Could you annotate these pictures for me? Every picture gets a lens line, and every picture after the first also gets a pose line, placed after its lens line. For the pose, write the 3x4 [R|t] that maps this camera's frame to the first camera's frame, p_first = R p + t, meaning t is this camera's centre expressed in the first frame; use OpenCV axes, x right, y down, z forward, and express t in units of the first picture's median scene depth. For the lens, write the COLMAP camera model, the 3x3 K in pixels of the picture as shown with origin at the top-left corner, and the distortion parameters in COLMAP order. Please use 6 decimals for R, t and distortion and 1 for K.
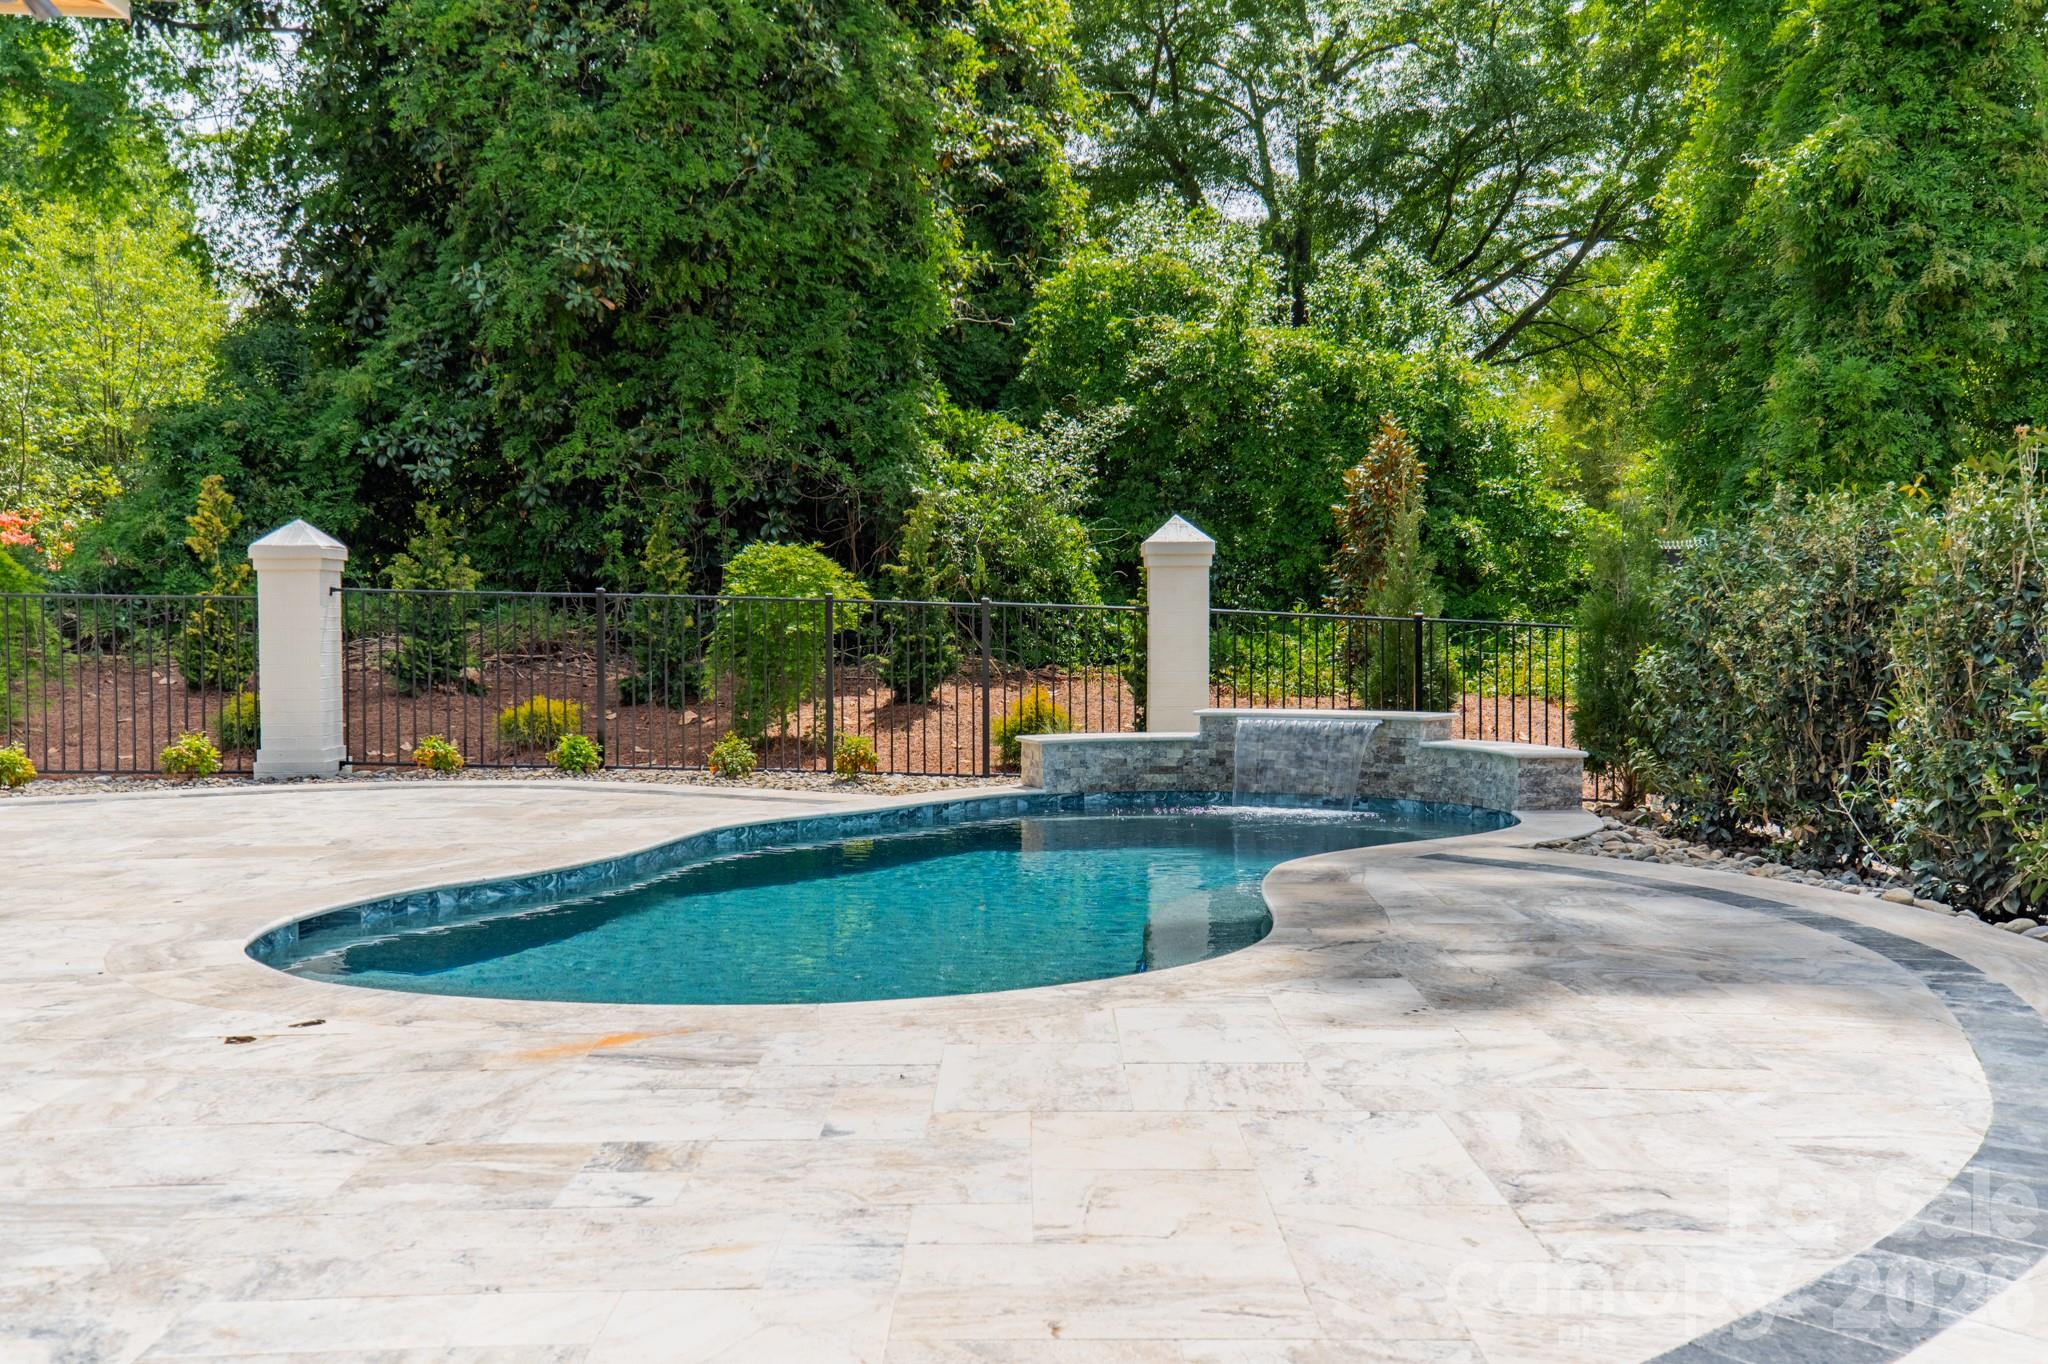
lens RADIAL K [[2046.1, 0, 1025.9], [0, 2046.1, 736.4], [0, 0, 1]] dist [0.101903, 0.013933]
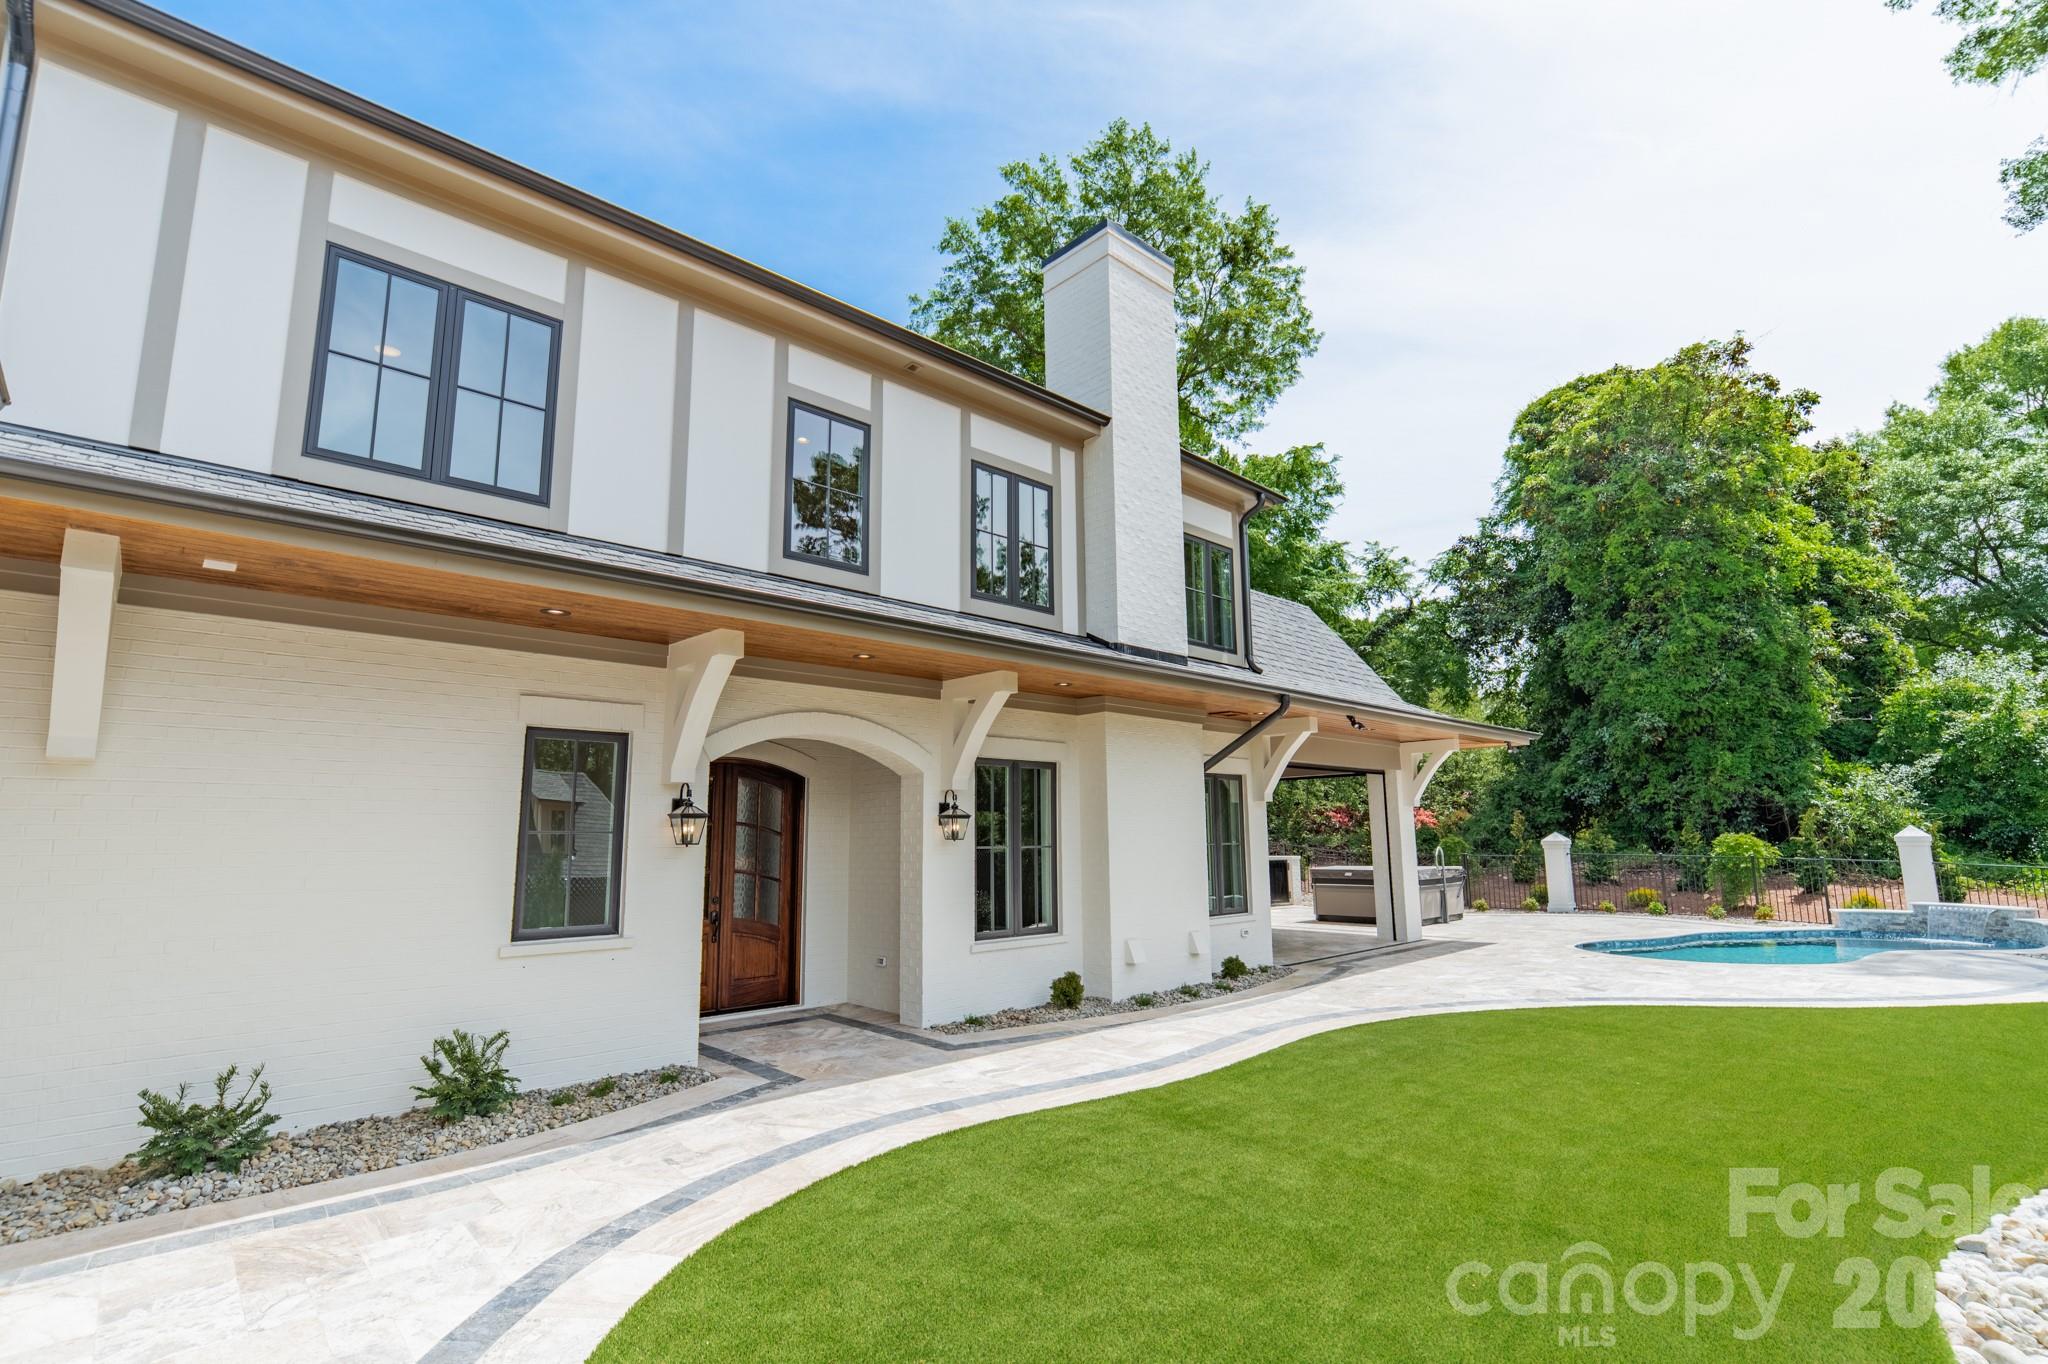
lens RADIAL K [[938.3, 0, 1023.5], [0, 938.3, 677.2], [0, 0, 1]] dist [-0.041138, 0.014690]
pose [[0.683904, -0.125127, -0.718762, 0.102443], [-0.039326, 0.977428, -0.207576, -0.003706], [0.728511, 0.170228, 0.663546, -0.404301]]
